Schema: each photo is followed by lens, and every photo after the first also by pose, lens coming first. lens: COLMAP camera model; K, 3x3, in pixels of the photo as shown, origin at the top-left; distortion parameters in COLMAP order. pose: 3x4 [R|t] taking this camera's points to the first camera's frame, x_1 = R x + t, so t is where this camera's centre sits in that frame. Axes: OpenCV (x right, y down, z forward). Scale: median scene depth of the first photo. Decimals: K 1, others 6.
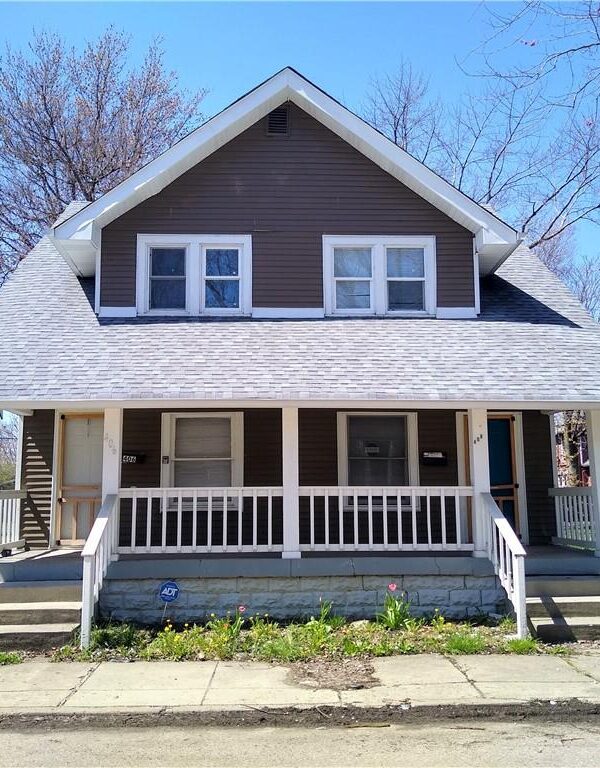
lens RADIAL K [[809.5, 0, 304.6], [0, 809.5, 380.4], [0, 0, 1]] dist [0.058512, 0.000000]
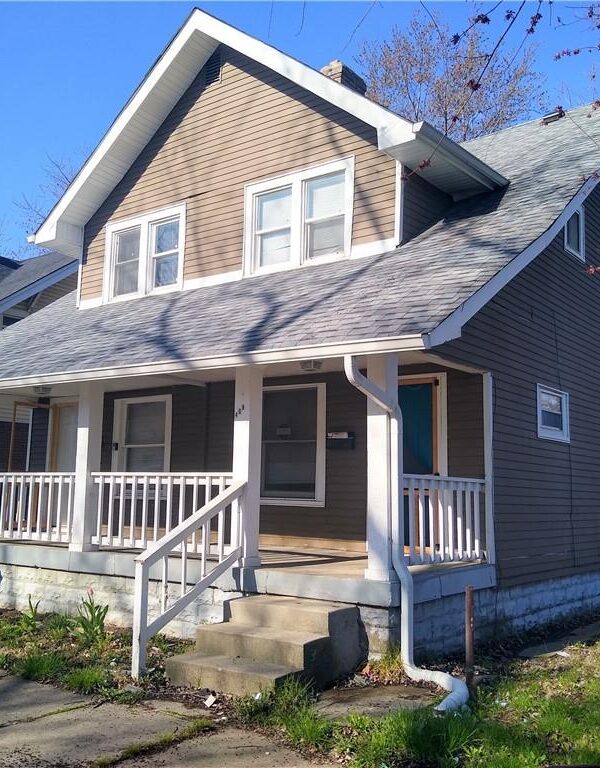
lens RADIAL K [[809.5, 0, 295.4], [0, 809.5, 383.1], [0, 0, 1]] dist [0.058512, 0.000000]
pose [[0.770926, -0.062480, -0.633852, 0.610655], [0.063475, 0.997759, -0.021150, 0.054419], [0.633753, -0.023929, 0.773165, 0.368552]]
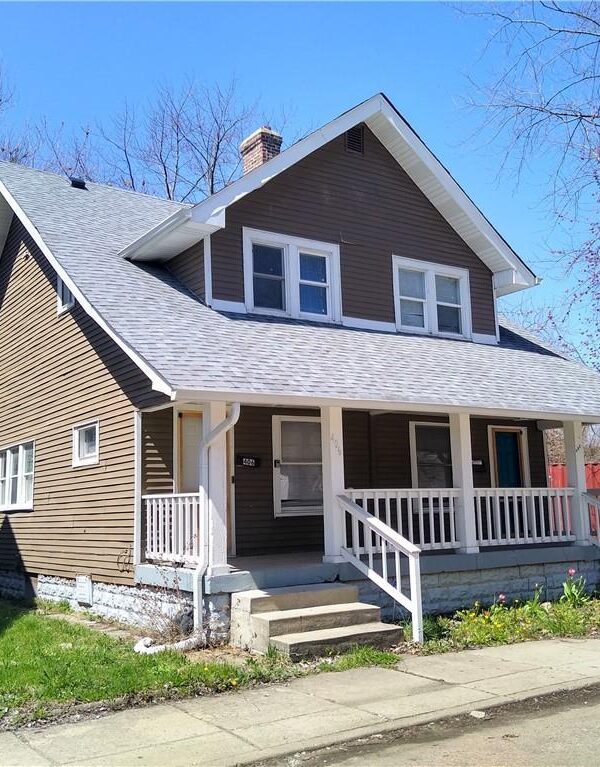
lens RADIAL K [[840.6, 0, 297.5], [0, 840.6, 385.2], [0, 0, 1]] dist [0.031113, 0.000000]
pose [[0.848815, 0.060490, 0.525218, -0.667971], [-0.054412, 0.998153, -0.027022, 0.029065], [-0.525883, -0.005641, 0.850538, 0.125924]]
